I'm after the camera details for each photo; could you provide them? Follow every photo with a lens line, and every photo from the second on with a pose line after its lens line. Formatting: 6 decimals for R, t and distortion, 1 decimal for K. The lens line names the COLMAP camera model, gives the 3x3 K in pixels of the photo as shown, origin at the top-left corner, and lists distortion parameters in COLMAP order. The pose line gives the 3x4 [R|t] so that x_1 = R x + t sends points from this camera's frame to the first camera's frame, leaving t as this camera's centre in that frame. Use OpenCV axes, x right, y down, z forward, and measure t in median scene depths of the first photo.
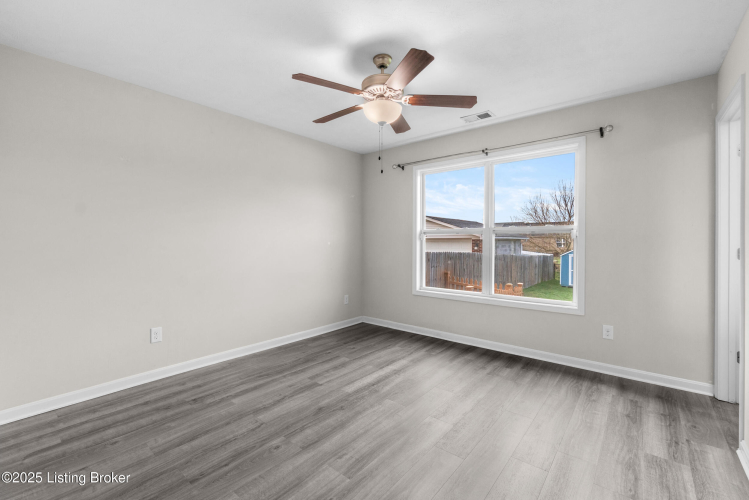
lens RADIAL K [[325.9, 0, 376.5], [0, 325.9, 247.7], [0, 0, 1]] dist [0.001254, -0.000043]
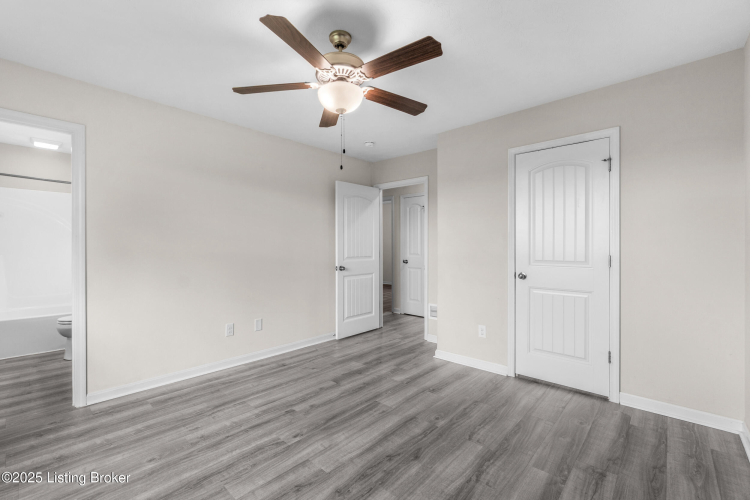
lens RADIAL K [[326.3, 0, 375.8], [0, 326.3, 248.6], [0, 0, 1]] dist [0.001254, -0.000043]
pose [[-0.998718, 0.000104, 0.050615, -0.122027], [0.001166, 0.999780, 0.020945, -0.037257], [-0.050602, 0.020977, -0.998499, 1.930748]]
